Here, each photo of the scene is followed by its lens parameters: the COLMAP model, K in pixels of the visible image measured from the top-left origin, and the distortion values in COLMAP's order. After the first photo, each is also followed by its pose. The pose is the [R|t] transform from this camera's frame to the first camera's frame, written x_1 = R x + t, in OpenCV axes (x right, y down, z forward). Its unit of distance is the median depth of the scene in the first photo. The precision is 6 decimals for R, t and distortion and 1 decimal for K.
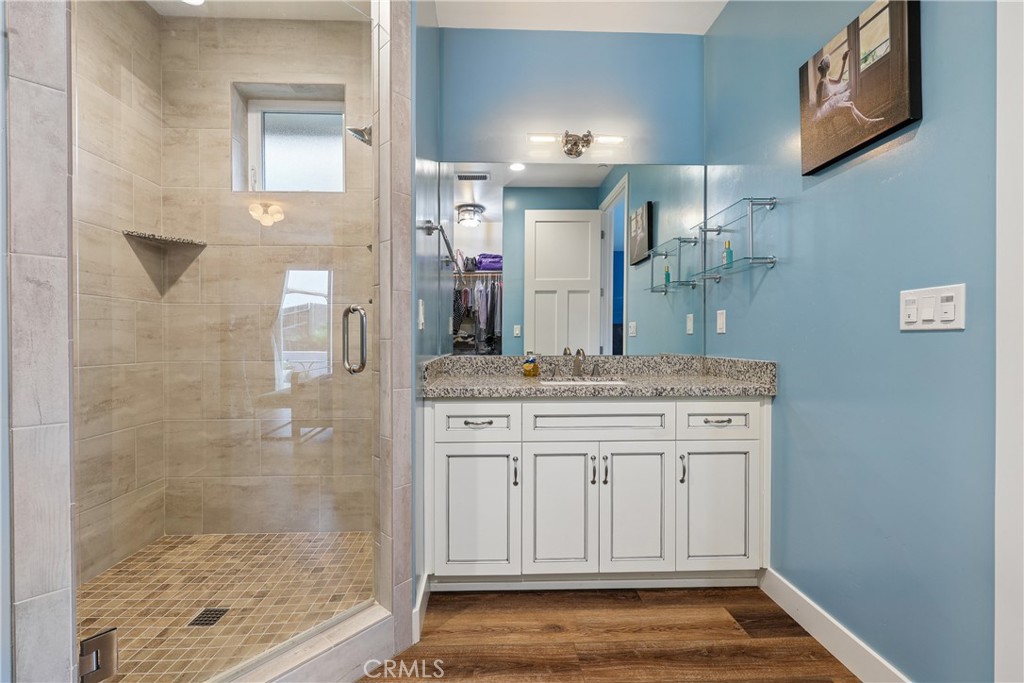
lens RADIAL K [[411.4, 0, 514.1], [0, 411.4, 344.8], [0, 0, 1]] dist [0.001464, 0.000116]
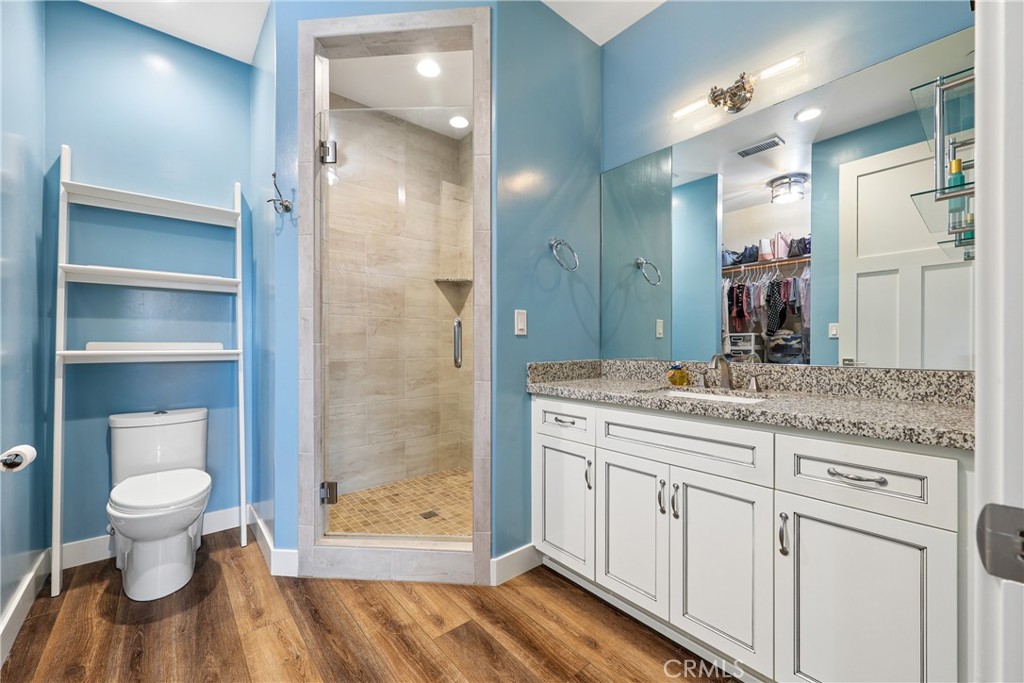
lens RADIAL K [[414.8, 0, 506.3], [0, 414.8, 345.0], [0, 0, 1]] dist [0.000836, 0.000146]
pose [[0.607931, 0.001270, -0.793989, 0.673078], [-0.006580, 0.999972, -0.003438, -0.002910], [0.793963, 0.007314, 0.607922, 0.223072]]
